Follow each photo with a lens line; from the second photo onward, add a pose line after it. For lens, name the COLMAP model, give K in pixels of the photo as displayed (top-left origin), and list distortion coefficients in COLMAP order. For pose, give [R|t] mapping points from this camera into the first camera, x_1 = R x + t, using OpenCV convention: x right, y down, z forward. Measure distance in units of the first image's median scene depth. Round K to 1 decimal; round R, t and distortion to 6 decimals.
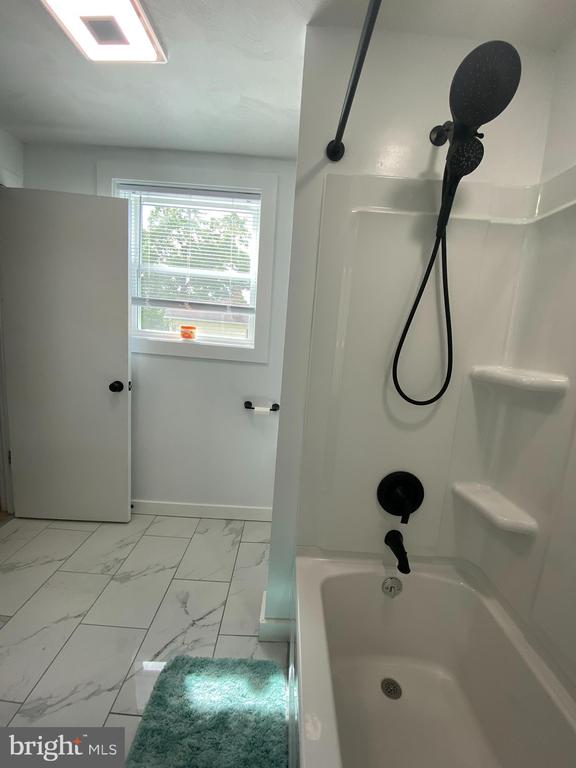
lens RADIAL K [[314.5, 0, 289.5], [0, 314.5, 380.6], [0, 0, 1]] dist [0.004324, -0.000104]
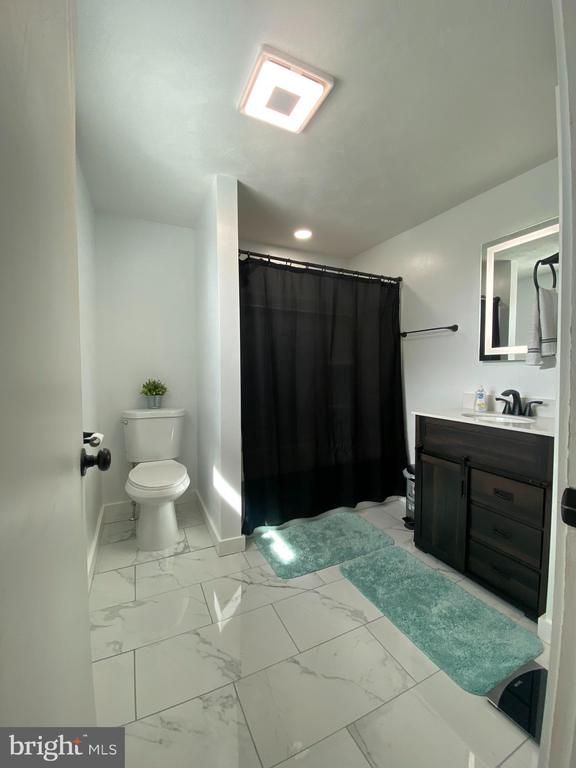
lens RADIAL K [[314.5, 0, 286.7], [0, 314.5, 385.8], [0, 0, 1]] dist [0.004324, -0.000104]
pose [[-0.430772, -0.108853, 0.895872, -1.152568], [0.128618, 0.975161, 0.180332, -0.118178], [-0.893248, 0.192907, -0.406072, 1.055064]]
